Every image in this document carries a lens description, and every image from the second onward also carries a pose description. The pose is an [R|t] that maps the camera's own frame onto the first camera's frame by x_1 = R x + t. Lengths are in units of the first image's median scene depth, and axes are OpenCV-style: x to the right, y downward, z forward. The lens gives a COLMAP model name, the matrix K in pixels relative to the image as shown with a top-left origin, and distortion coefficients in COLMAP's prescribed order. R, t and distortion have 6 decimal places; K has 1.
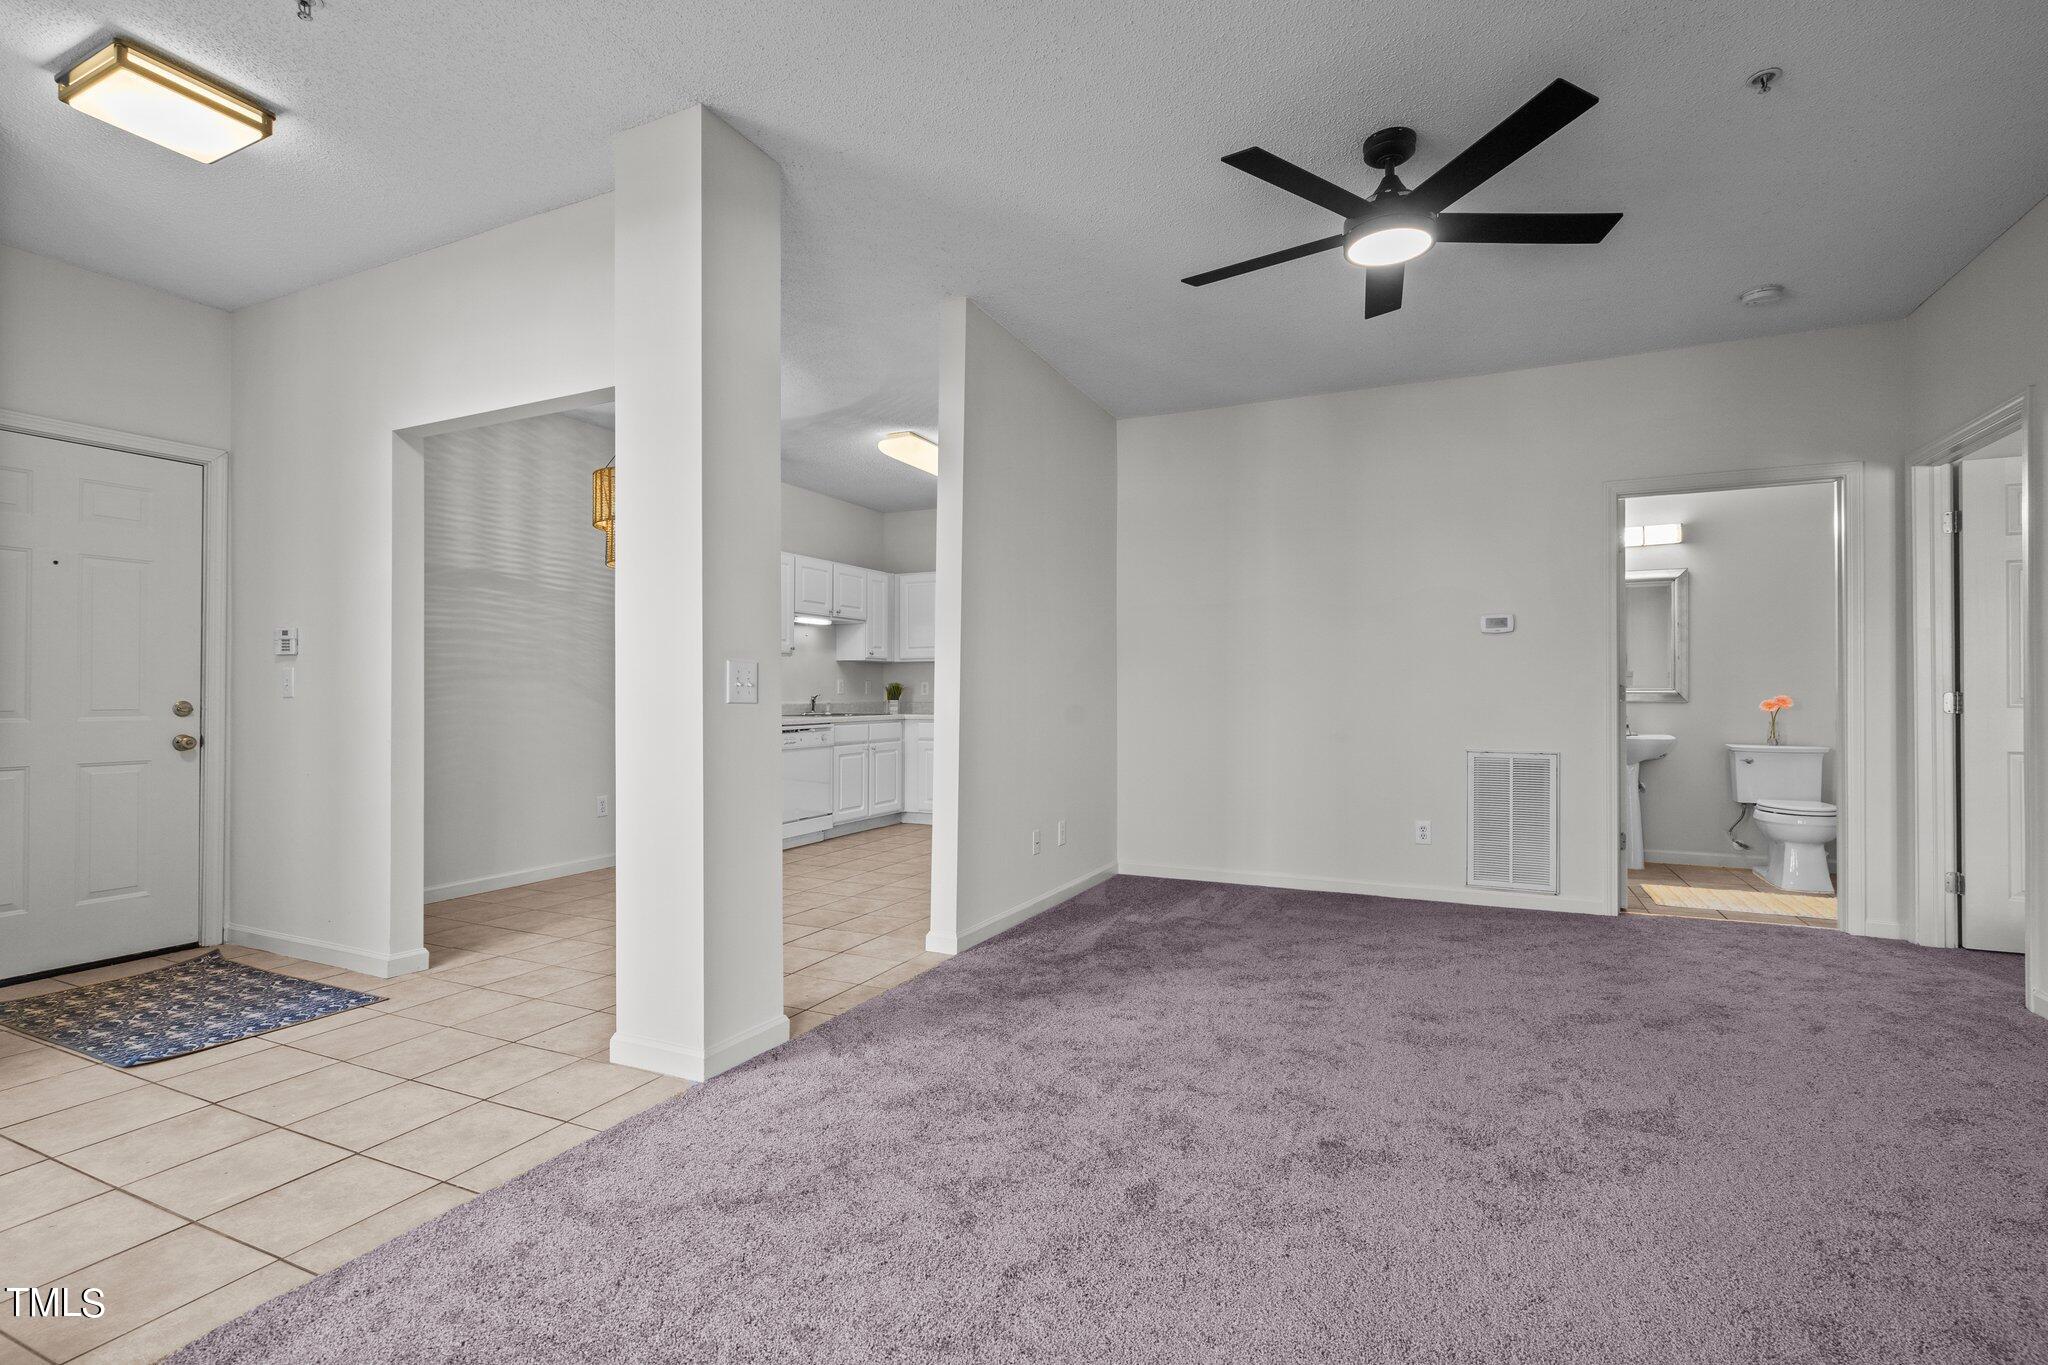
lens RADIAL K [[931.7, 0, 1027.6], [0, 931.7, 688.3], [0, 0, 1]] dist [-0.005186, 0.003017]
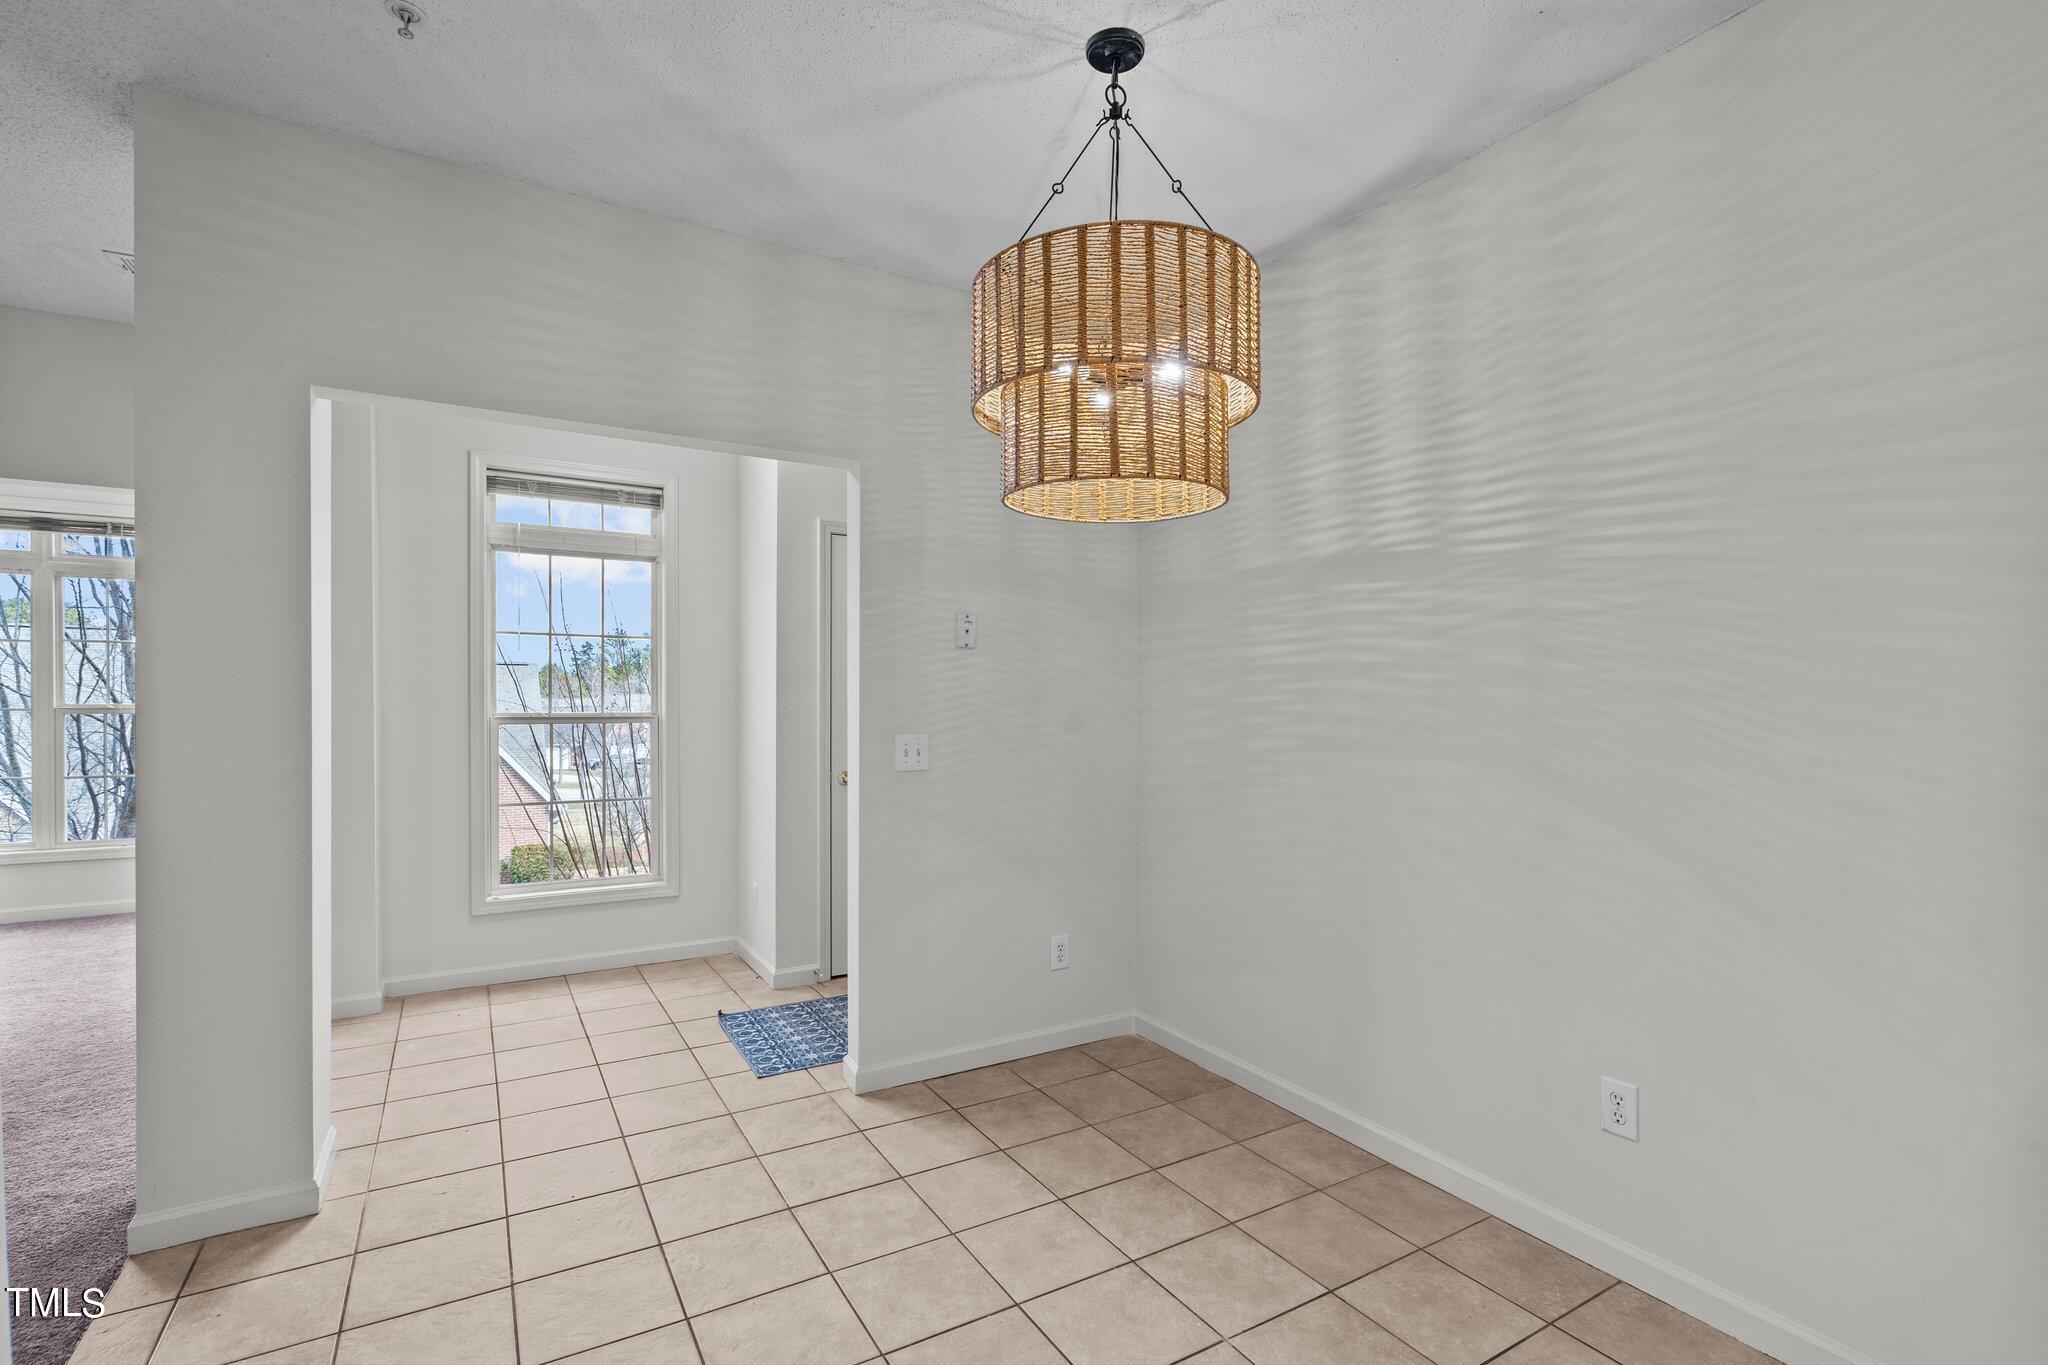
lens RADIAL K [[931.7, 0, 1019.9], [0, 931.7, 709.7], [0, 0, 1]] dist [-0.005186, 0.003017]
pose [[-0.560485, 0.006923, -0.828136, -0.025766], [-0.000295, 0.999963, 0.008559, -0.040530], [0.828164, 0.005041, -0.560463, 1.209679]]
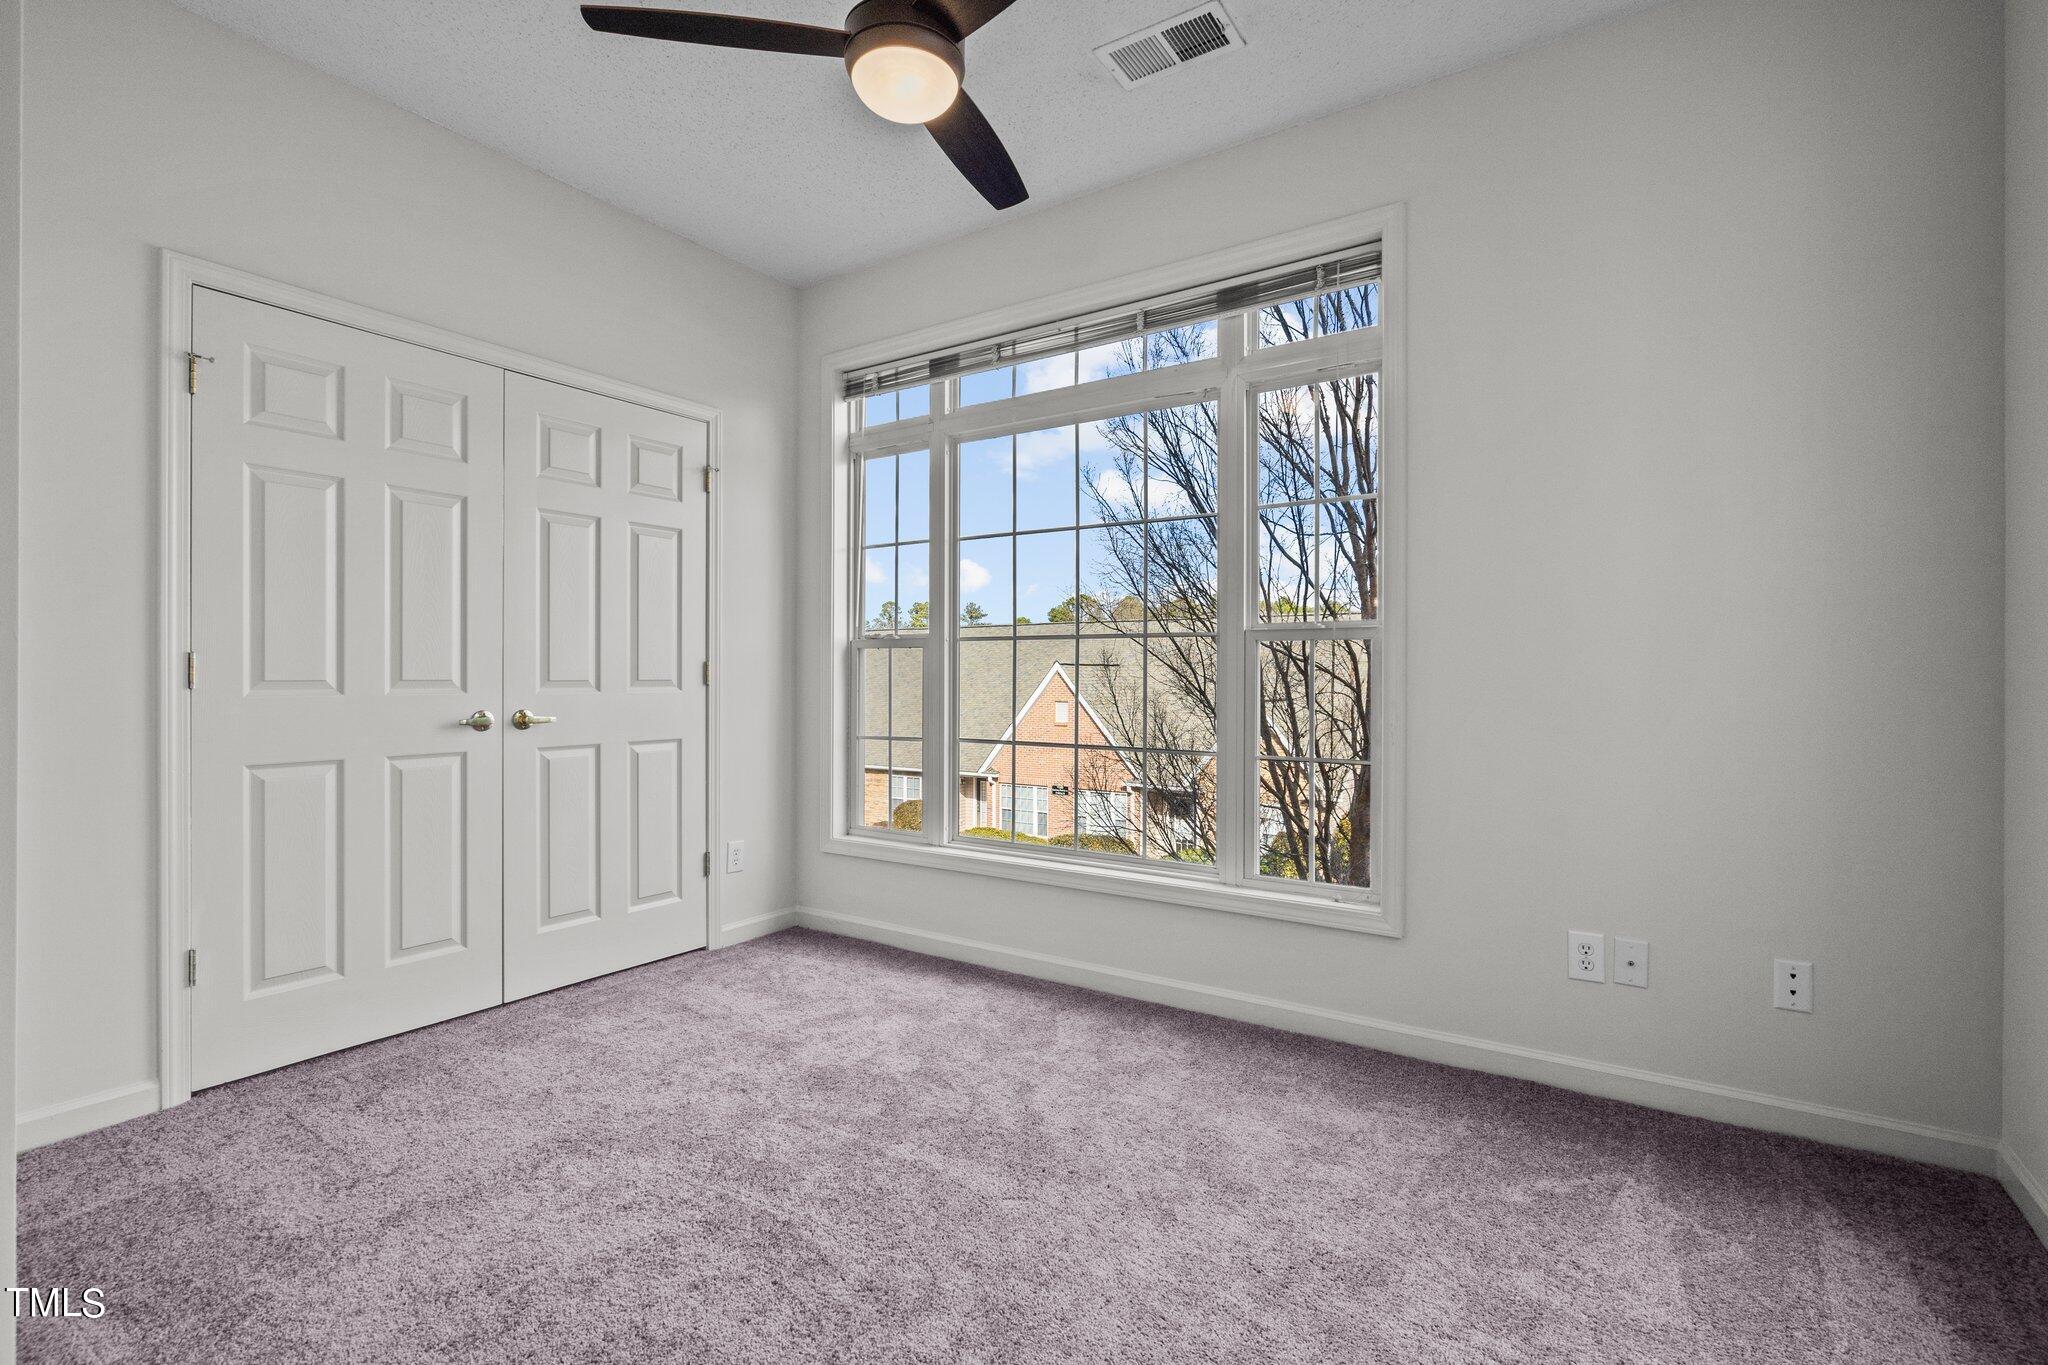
lens RADIAL K [[931.7, 0, 1024.9], [0, 931.7, 678.6], [0, 0, 1]] dist [-0.005186, 0.003017]
pose [[-0.989160, -0.000524, 0.146839, -0.255738], [-0.000608, 1.000000, -0.000526, 0.001126], [-0.146839, -0.000610, -0.989160, 0.236961]]
